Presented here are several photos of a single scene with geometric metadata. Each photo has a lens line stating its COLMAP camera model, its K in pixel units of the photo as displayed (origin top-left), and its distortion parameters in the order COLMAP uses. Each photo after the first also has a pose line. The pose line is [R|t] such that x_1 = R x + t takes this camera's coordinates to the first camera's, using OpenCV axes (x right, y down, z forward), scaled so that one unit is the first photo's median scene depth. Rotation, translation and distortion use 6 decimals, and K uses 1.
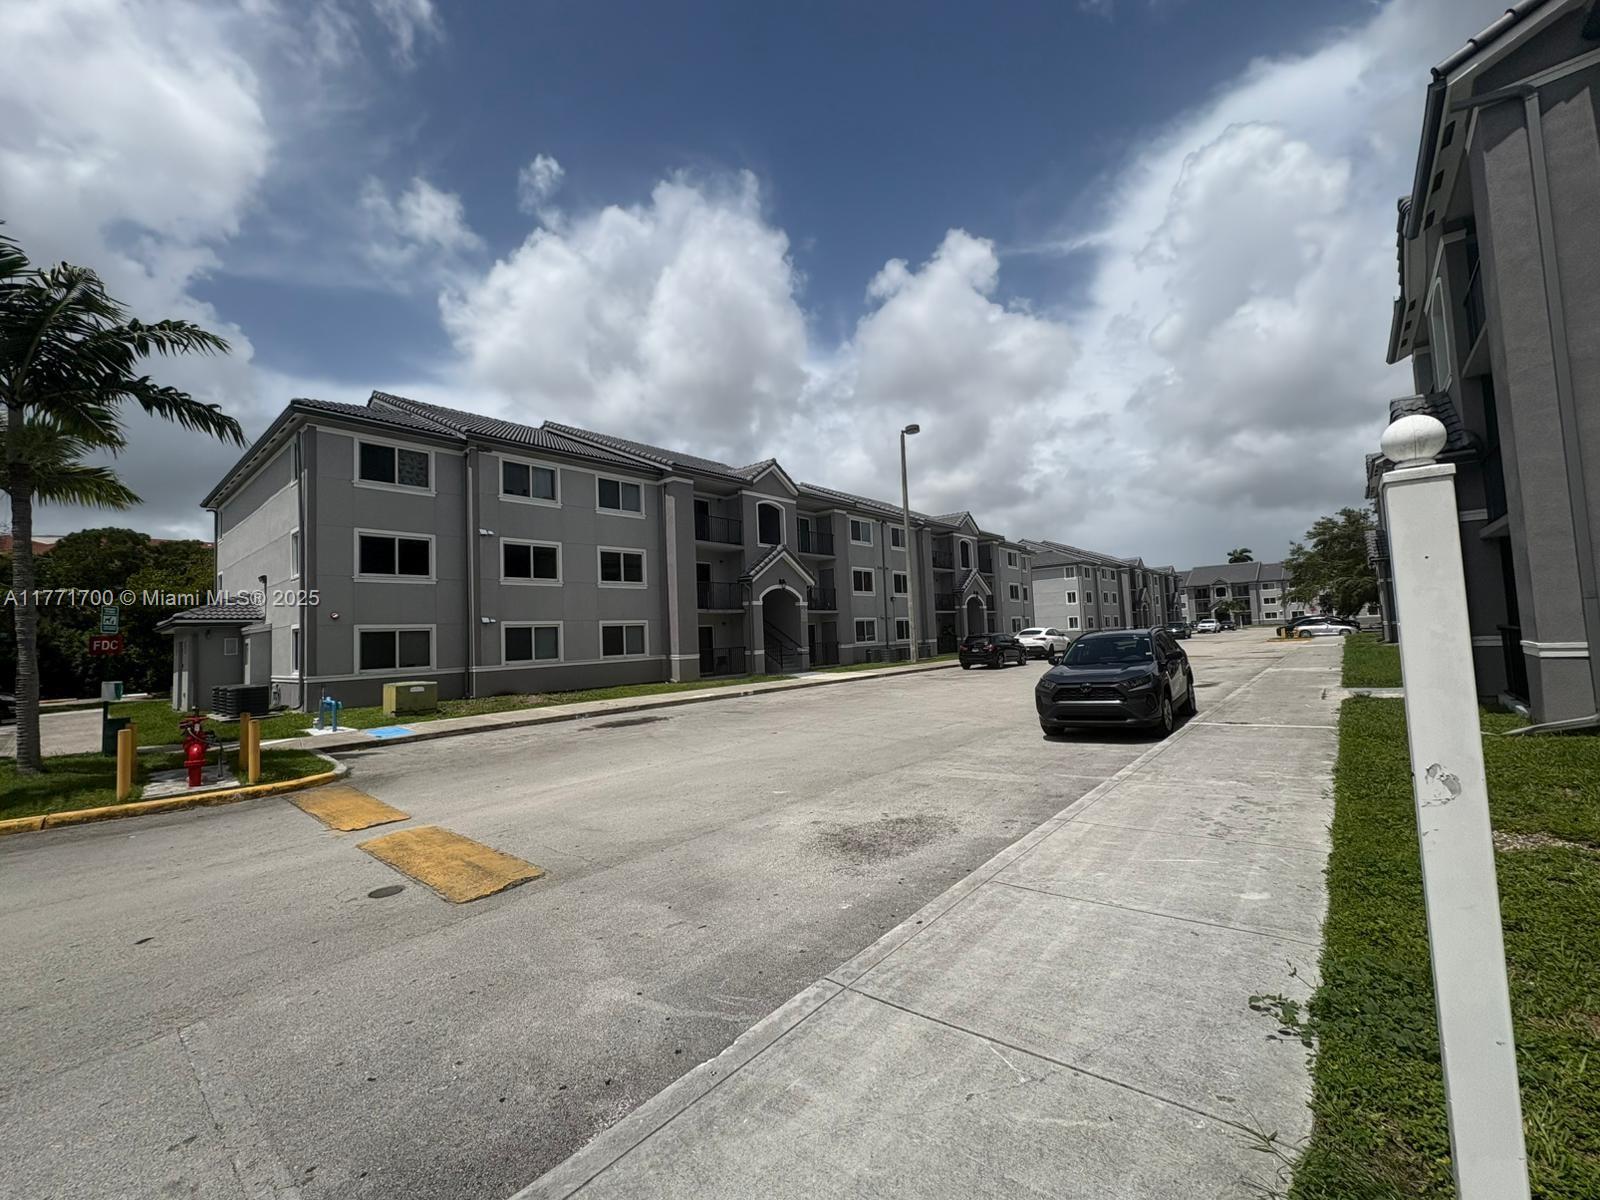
lens RADIAL K [[634.1, 0, 800.0], [0, 634.1, 600.0], [0, 0, 1]] dist [0.001084, -0.000011]
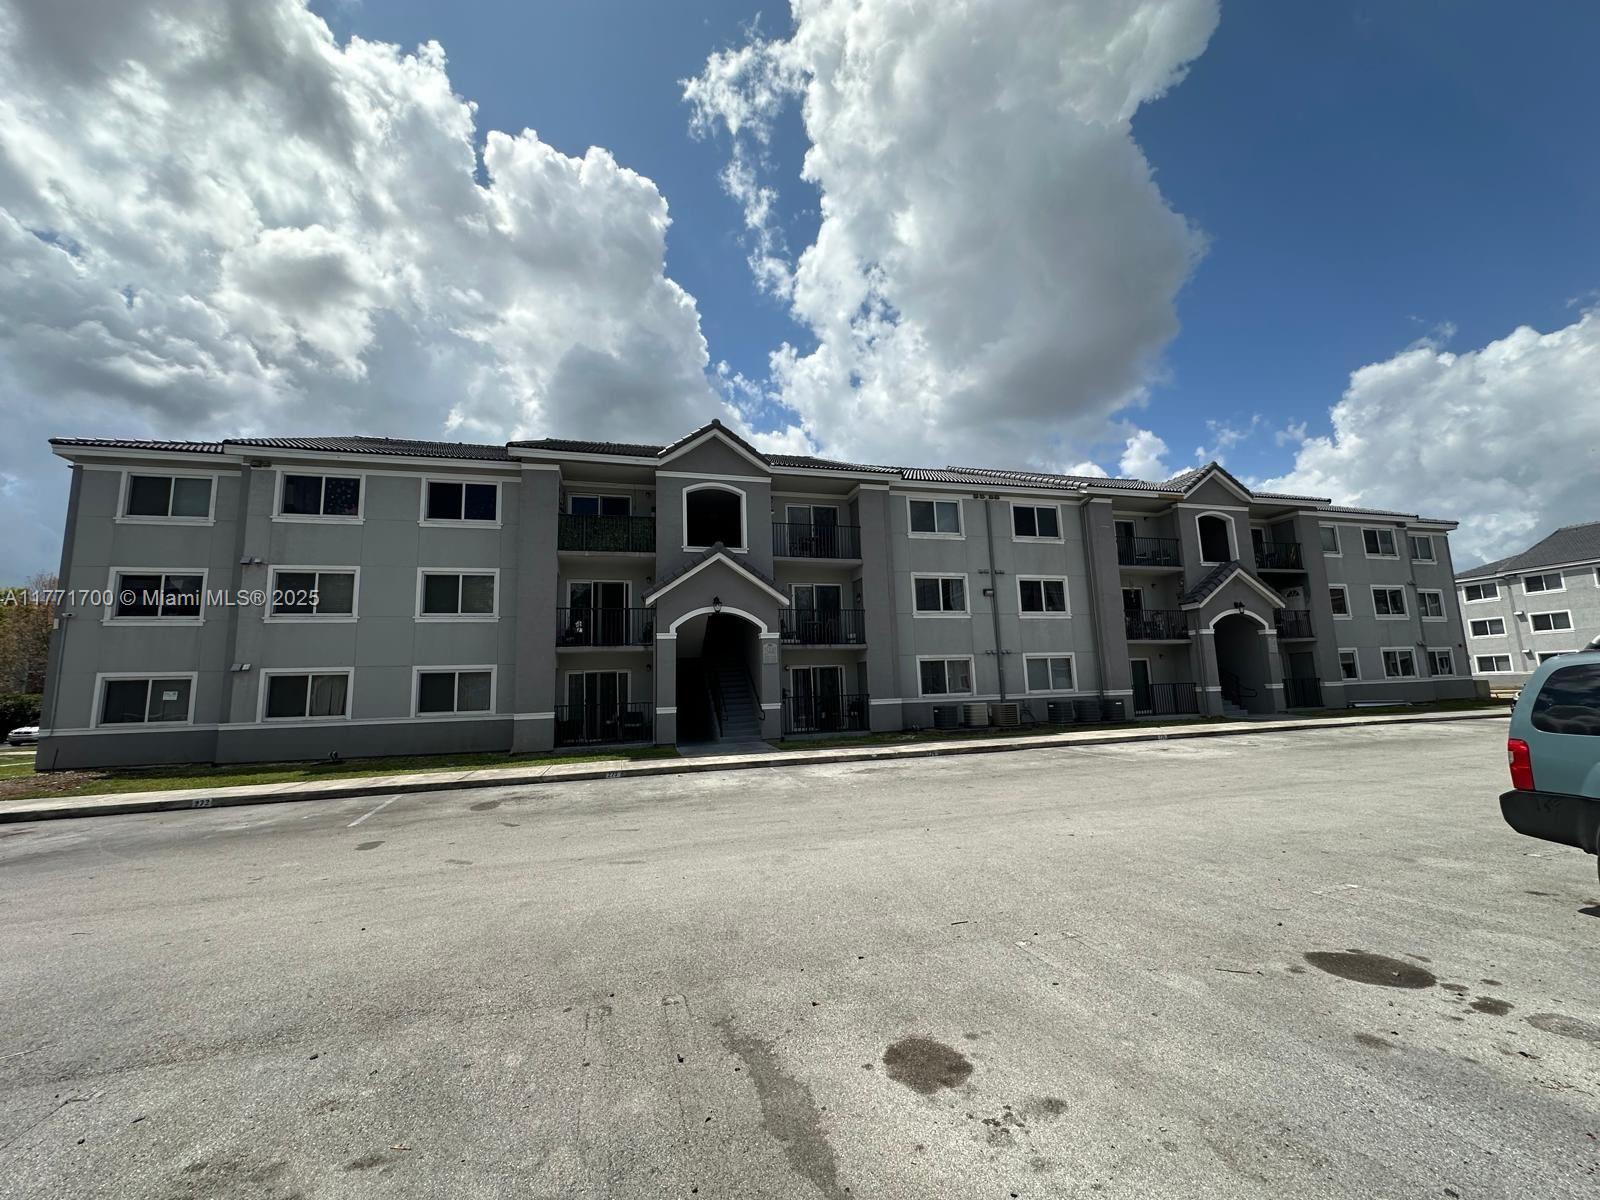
lens RADIAL K [[642.4, 0, 800.0], [0, 642.4, 600.0], [0, 0, 1]] dist [-0.003334, 0.000551]
pose [[0.836503, -0.056848, -0.545005, 0.653177], [0.028614, 0.997779, -0.060157, 0.017826], [0.547215, 0.034727, 0.836272, 0.806686]]
